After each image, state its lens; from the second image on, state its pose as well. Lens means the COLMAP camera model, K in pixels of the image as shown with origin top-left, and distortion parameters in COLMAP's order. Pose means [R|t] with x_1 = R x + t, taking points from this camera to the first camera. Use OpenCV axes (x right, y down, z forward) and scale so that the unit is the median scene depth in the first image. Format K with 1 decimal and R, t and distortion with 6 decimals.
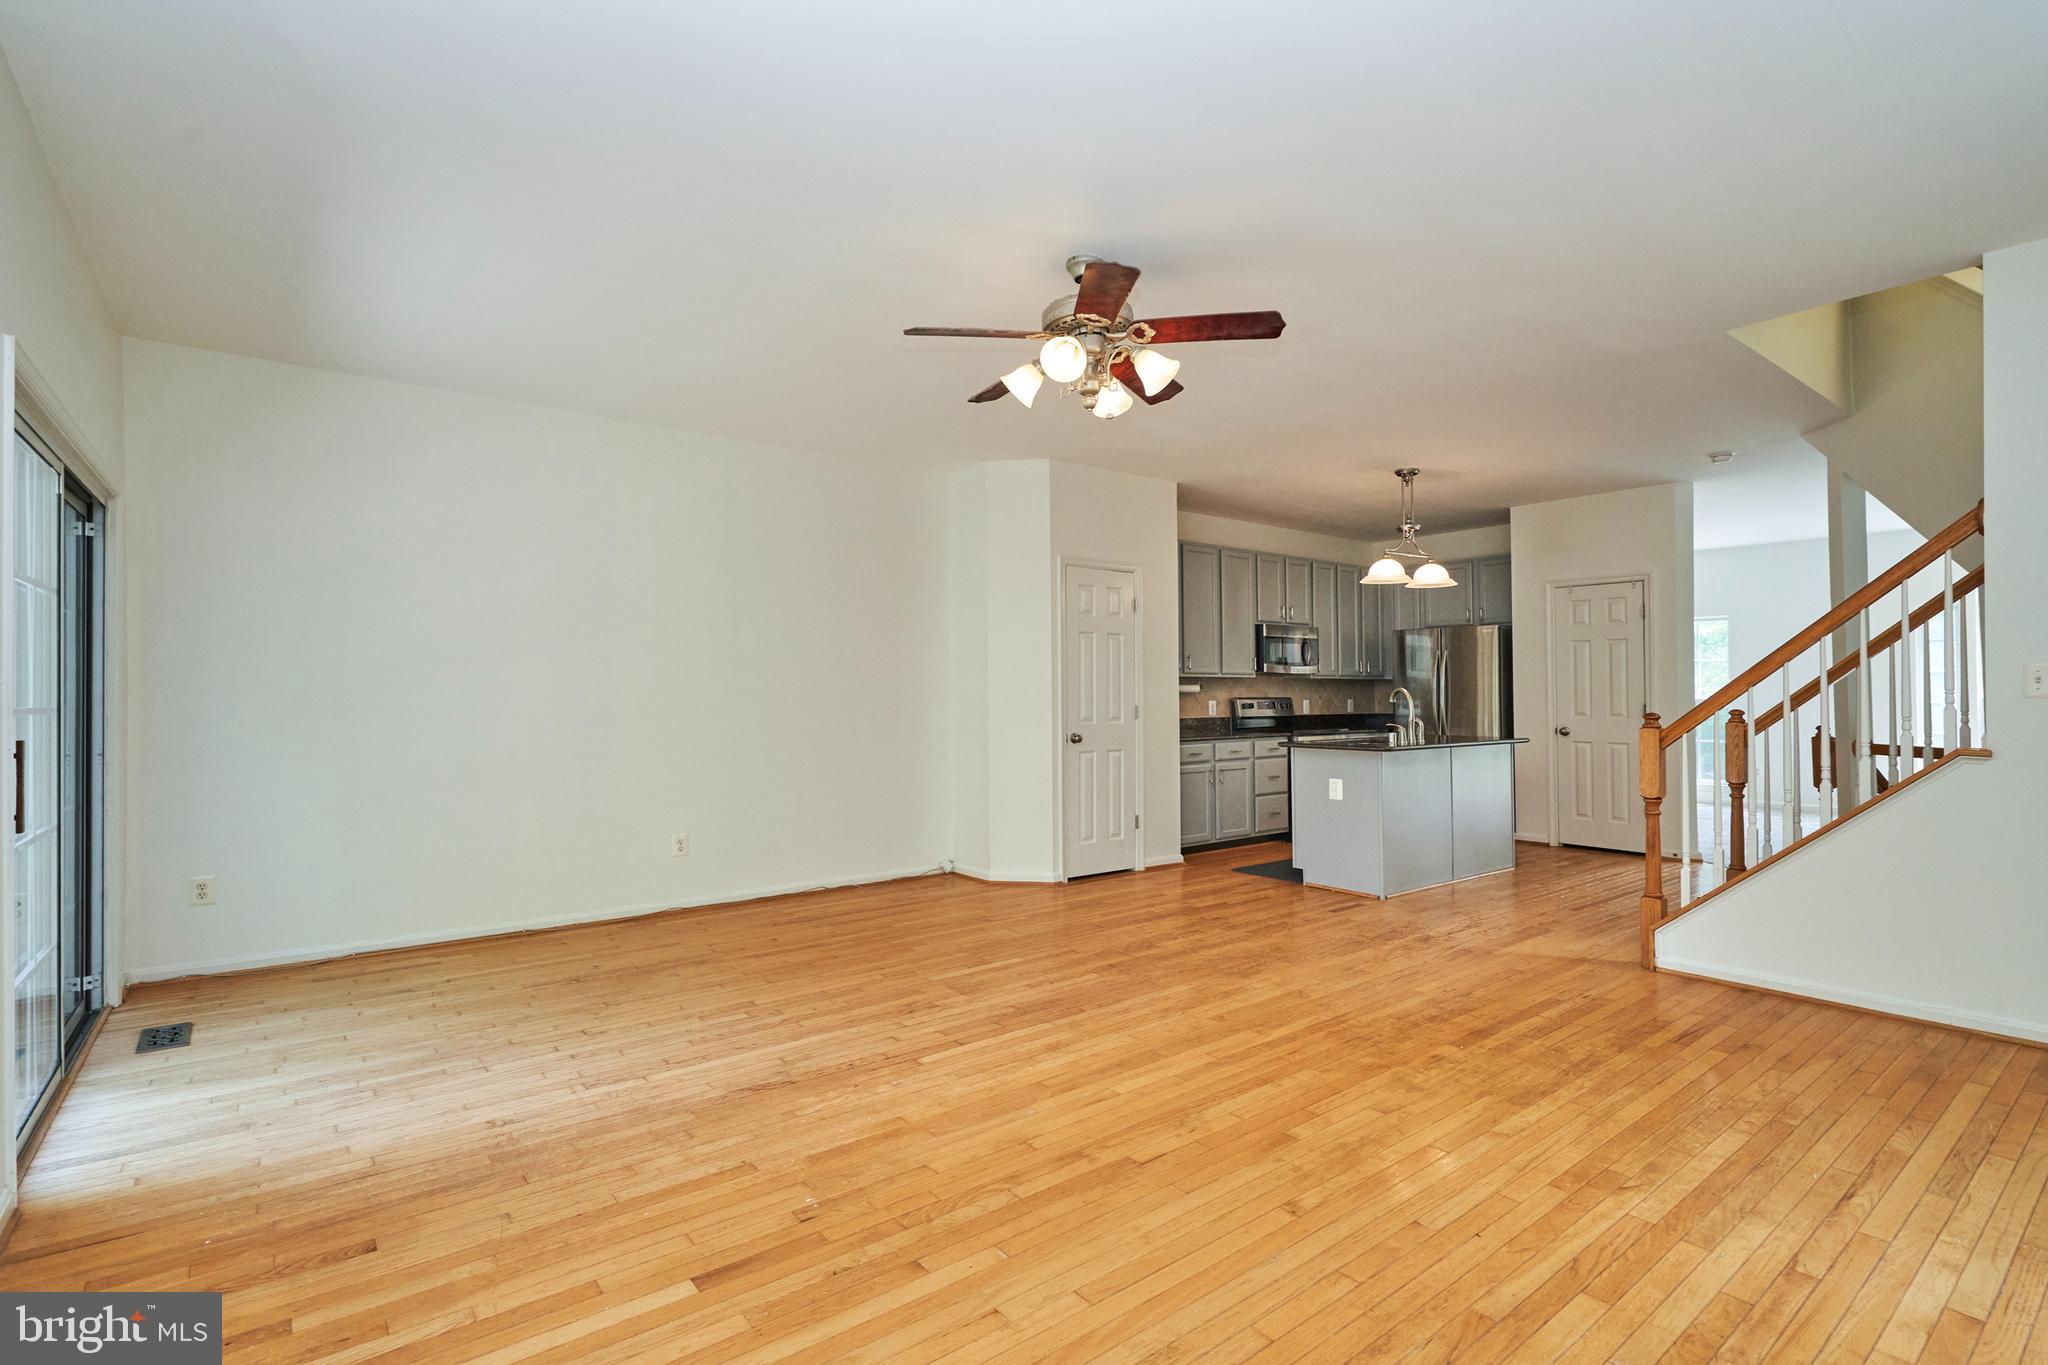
lens RADIAL K [[957.2, 0, 982.0], [0, 957.2, 677.0], [0, 0, 1]] dist [-0.002070, 0.000821]
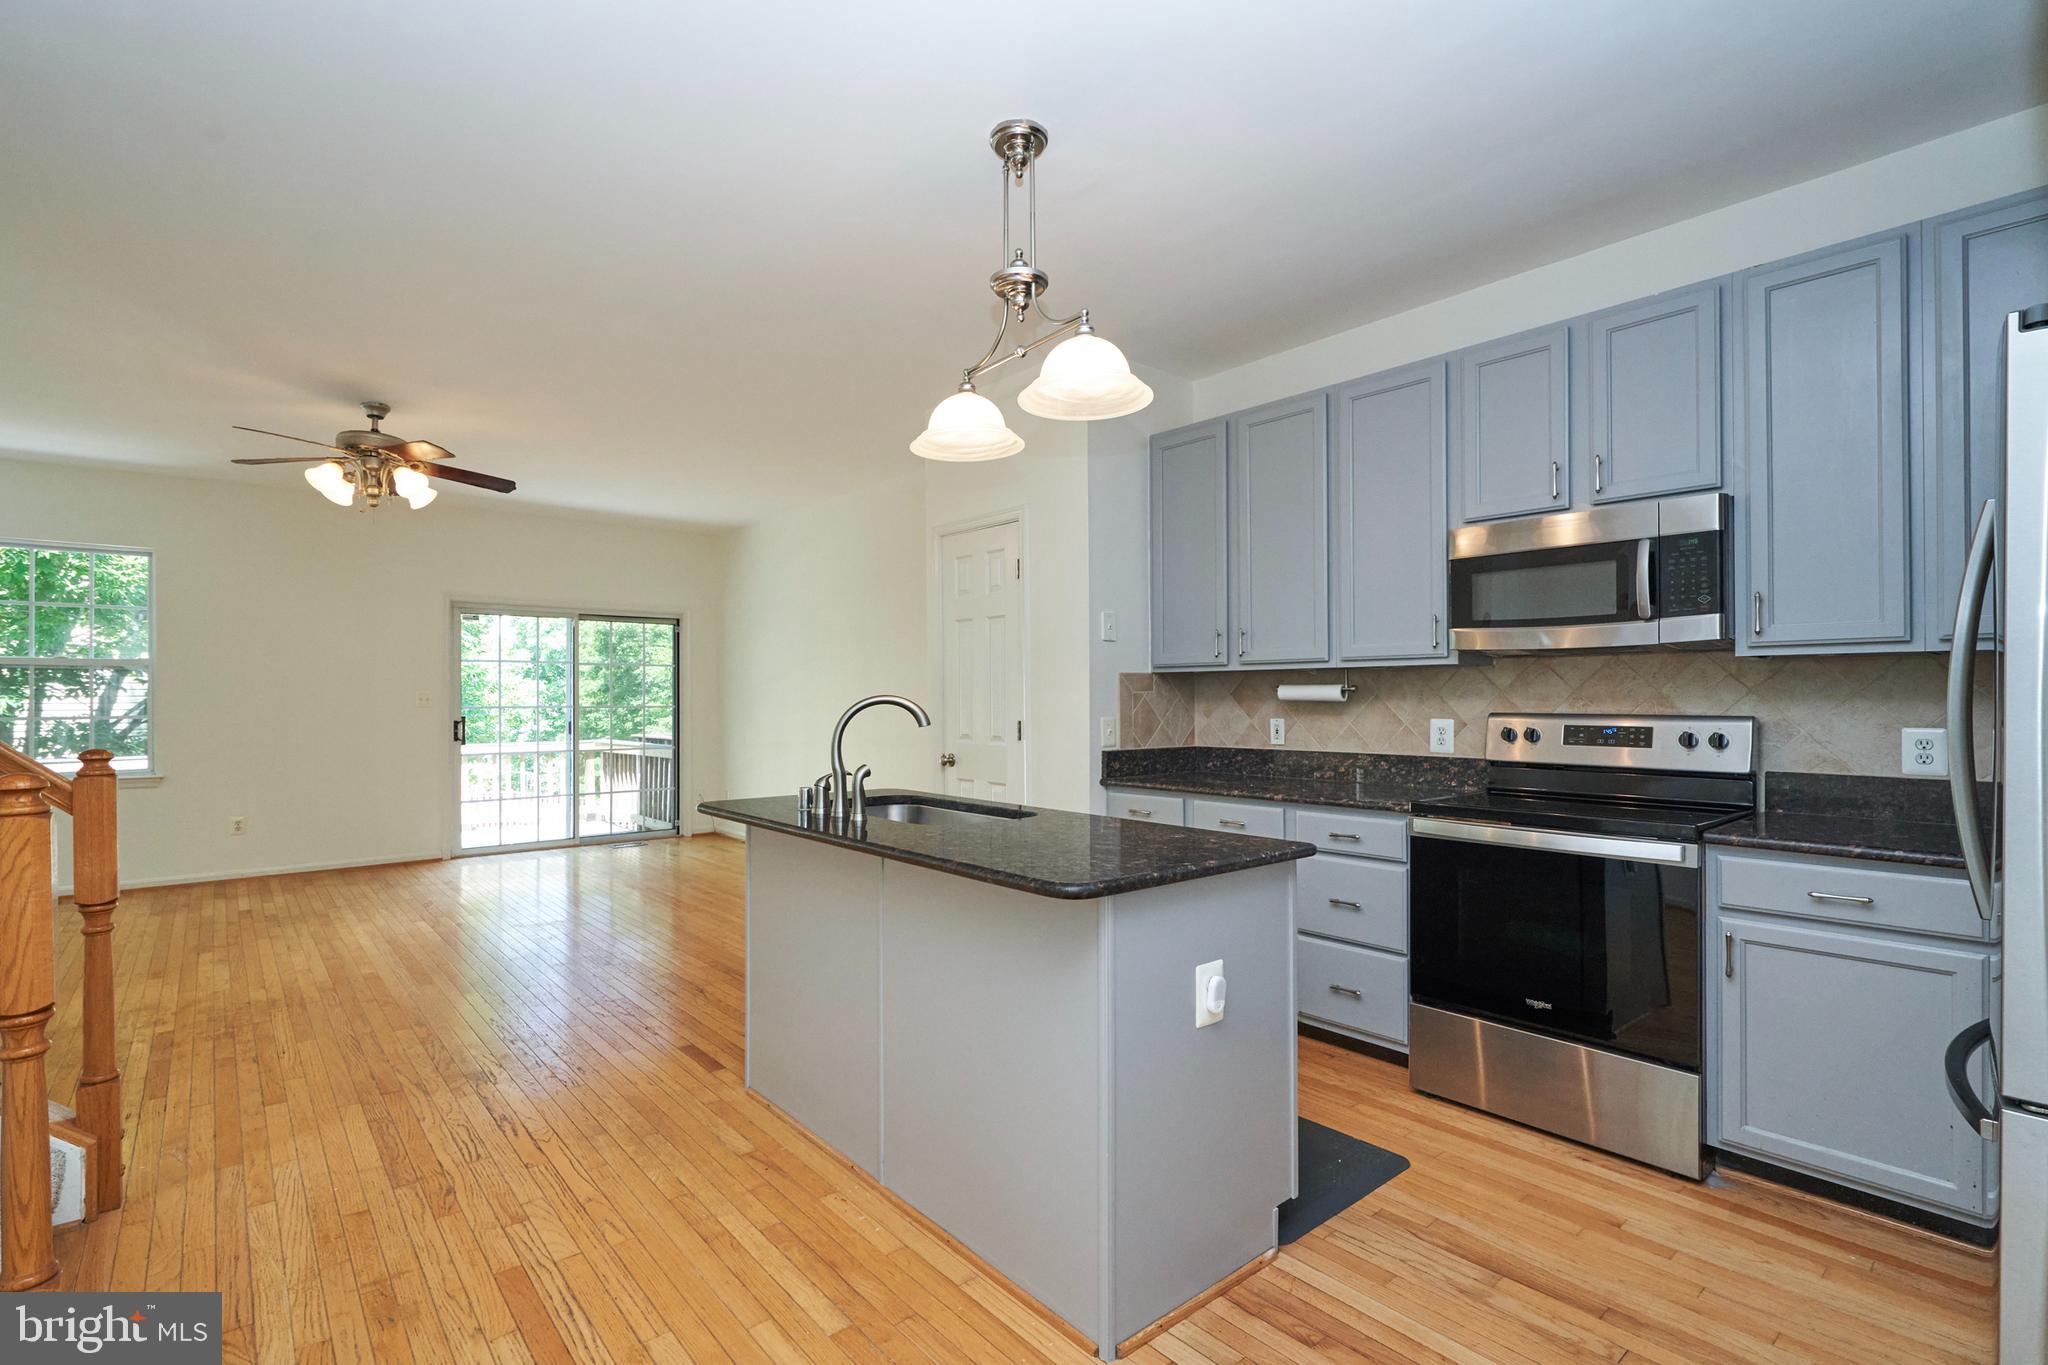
lens RADIAL K [[957.2, 0, 1022.6], [0, 957.2, 693.1], [0, 0, 1]] dist [-0.002070, 0.000821]
pose [[0.062220, -0.000548, -0.998062, 1.423542], [0.022275, 0.999752, 0.000840, 0.017699], [0.997814, -0.022284, 0.062217, 1.661160]]
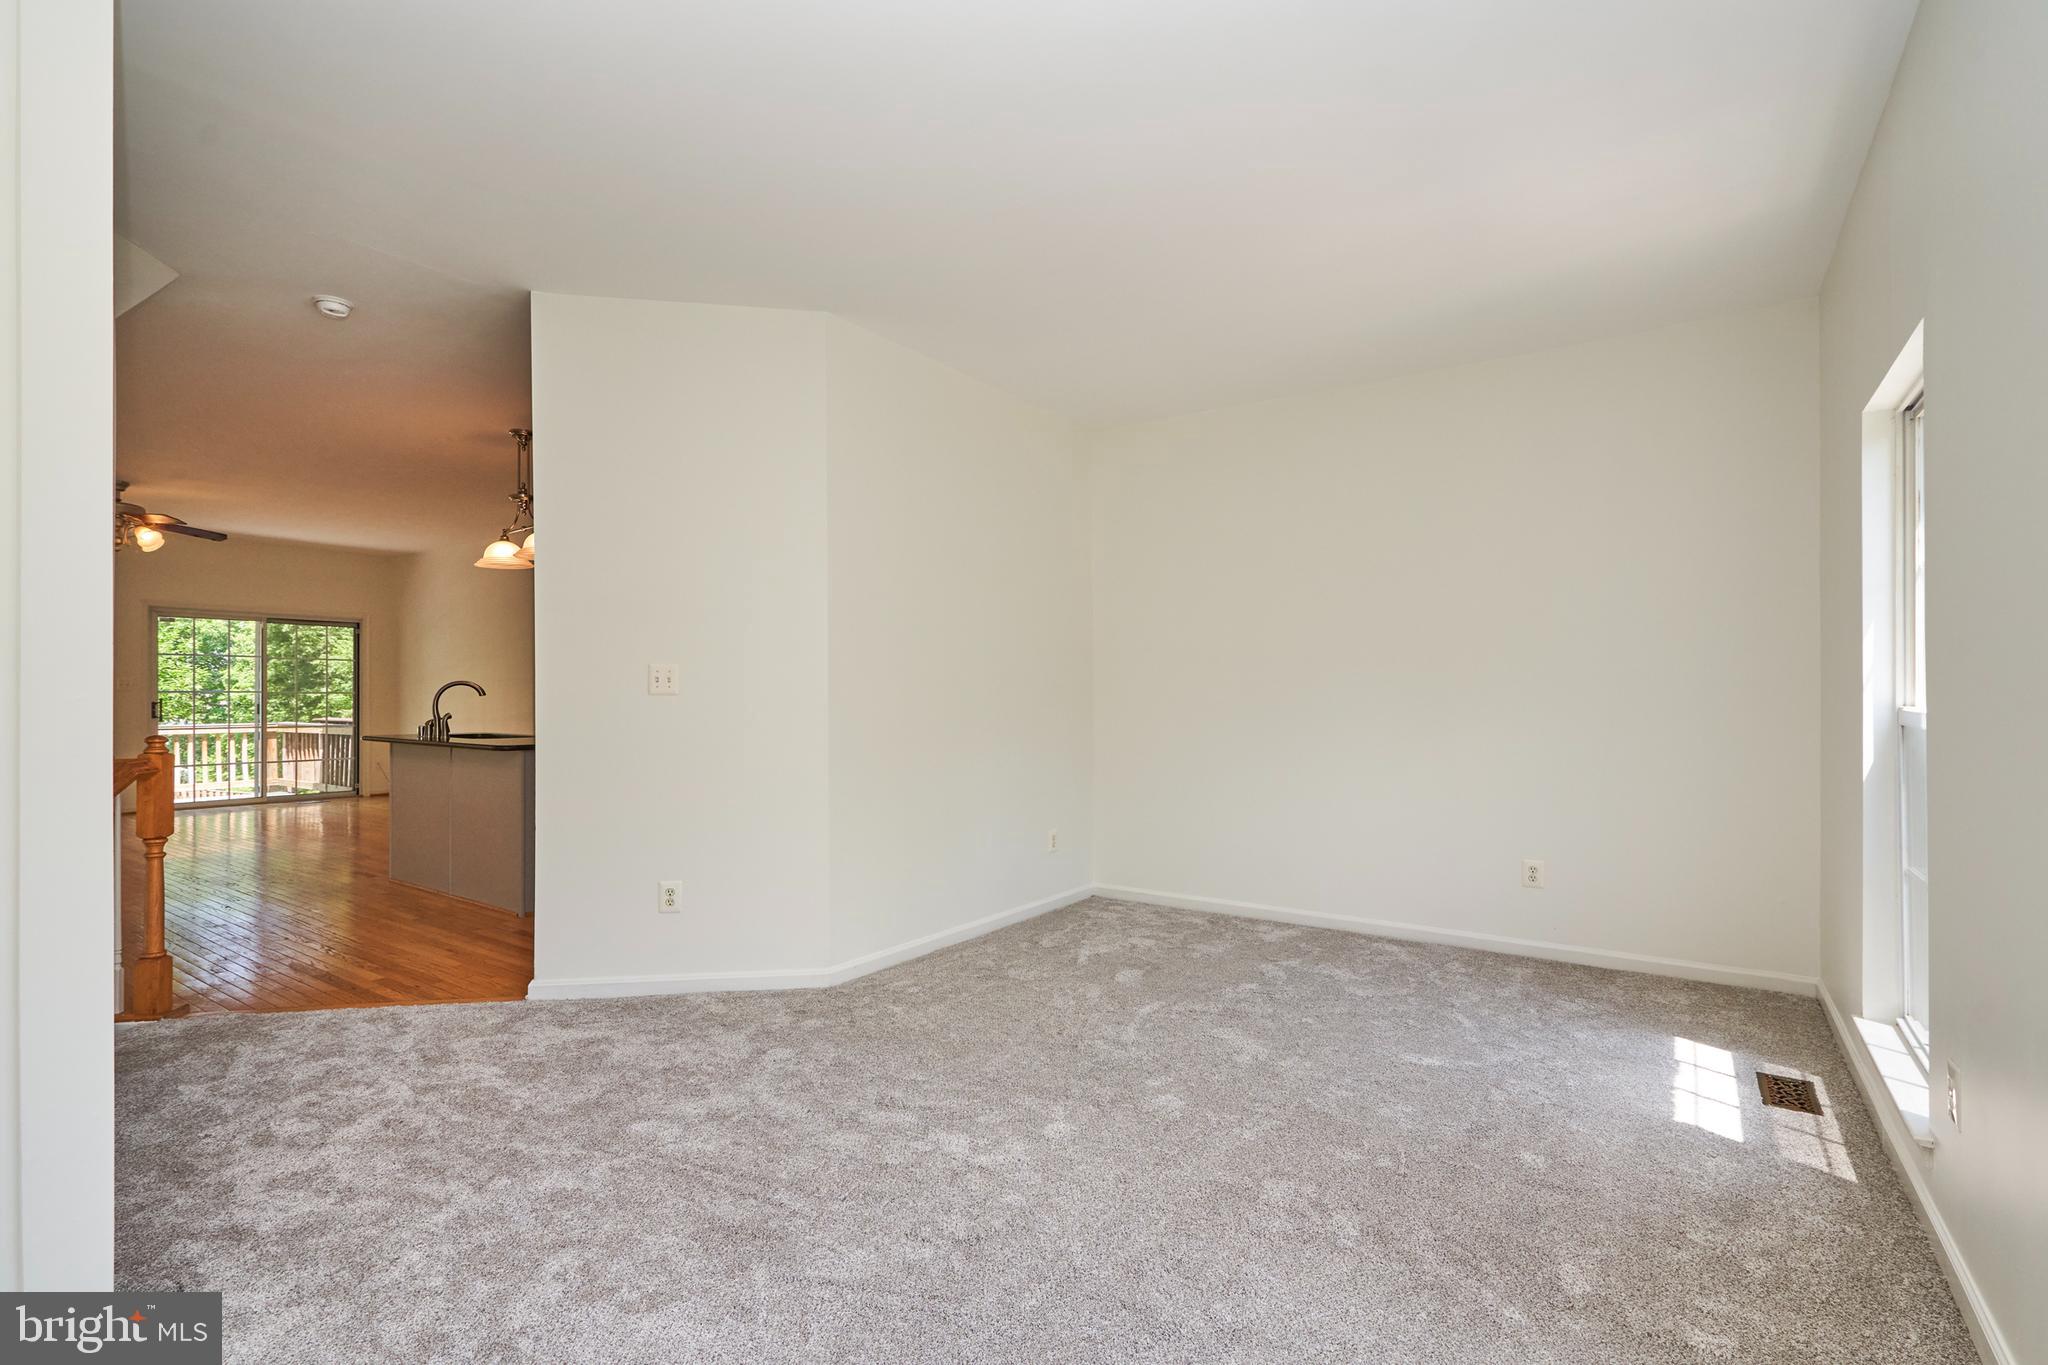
lens RADIAL K [[957.2, 0, 1031.3], [0, 957.2, 694.5], [0, 0, 1]] dist [-0.002070, 0.000821]
pose [[0.318047, 0.005552, -0.948059, 2.447241], [0.014592, 0.999836, 0.010750, 0.036289], [0.947963, -0.017253, 0.317914, 1.981910]]
